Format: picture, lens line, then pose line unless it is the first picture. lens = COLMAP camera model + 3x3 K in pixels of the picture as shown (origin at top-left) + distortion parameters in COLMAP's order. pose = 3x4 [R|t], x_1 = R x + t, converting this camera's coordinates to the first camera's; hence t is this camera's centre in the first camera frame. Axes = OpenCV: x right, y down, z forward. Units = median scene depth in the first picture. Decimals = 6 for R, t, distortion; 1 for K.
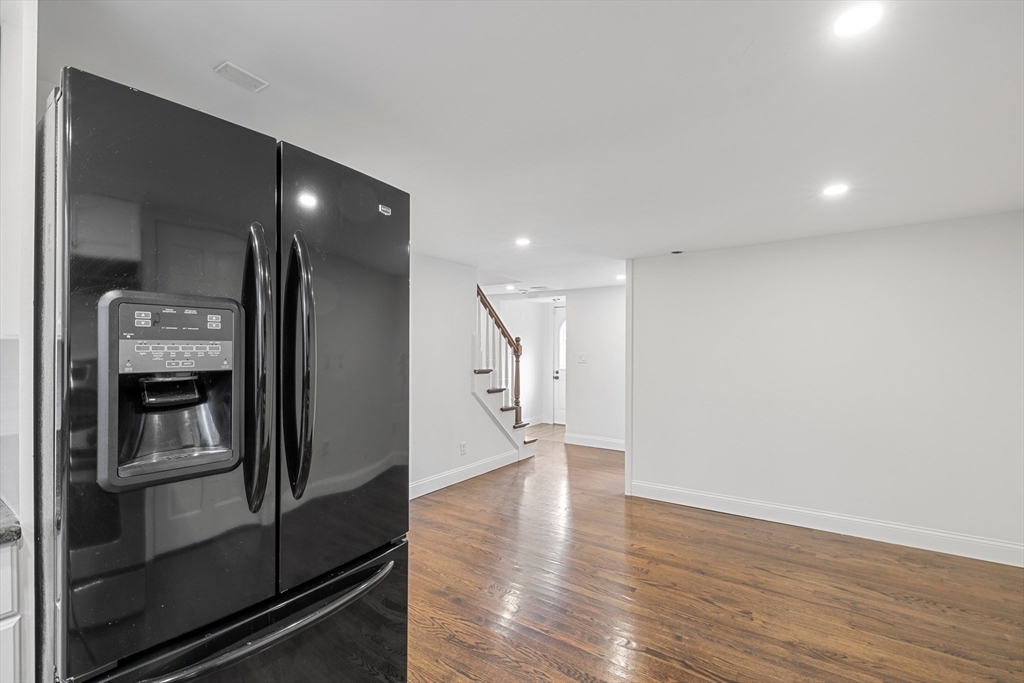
lens RADIAL K [[438.7, 0, 508.9], [0, 438.7, 348.5], [0, 0, 1]] dist [-0.000342, 0.000490]
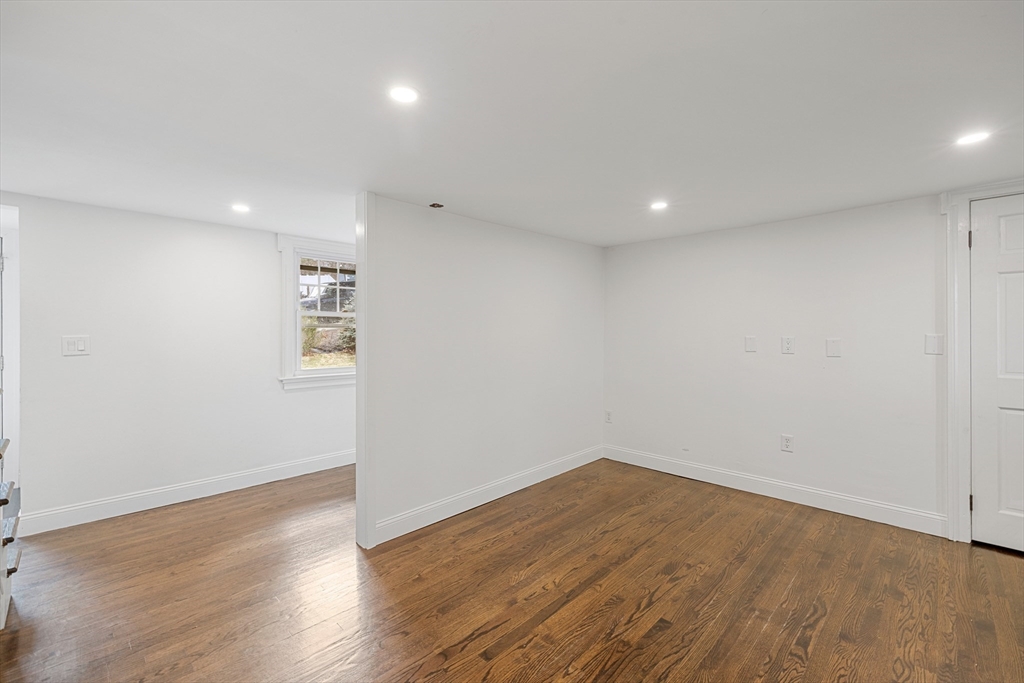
lens RADIAL K [[438.7, 0, 497.7], [0, 438.7, 324.7], [0, 0, 1]] dist [-0.000342, 0.000490]
pose [[0.183329, 0.013867, 0.982954, -0.523181], [-0.001316, 0.999903, -0.013861, 0.010208], [-0.983051, 0.001248, 0.183329, 1.041521]]
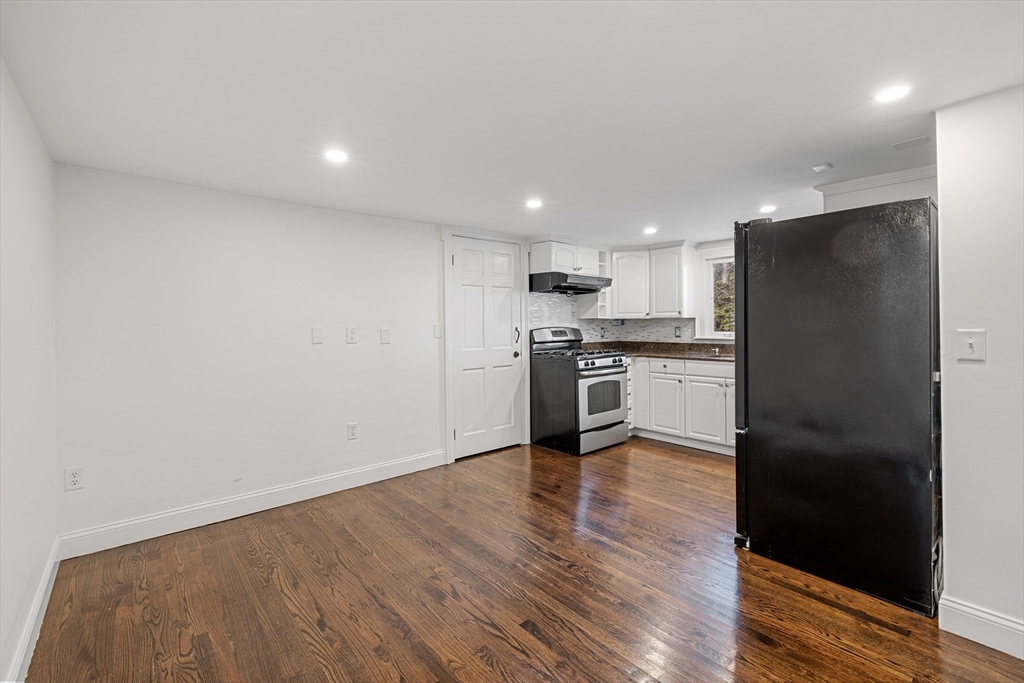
lens RADIAL K [[438.7, 0, 507.0], [0, 438.7, 319.5], [0, 0, 1]] dist [-0.000342, 0.000490]
pose [[-0.969156, 0.004932, 0.246400, 0.108561], [0.002405, 0.999941, -0.010554, 0.019734], [-0.246438, -0.009636, -0.969111, 1.587544]]
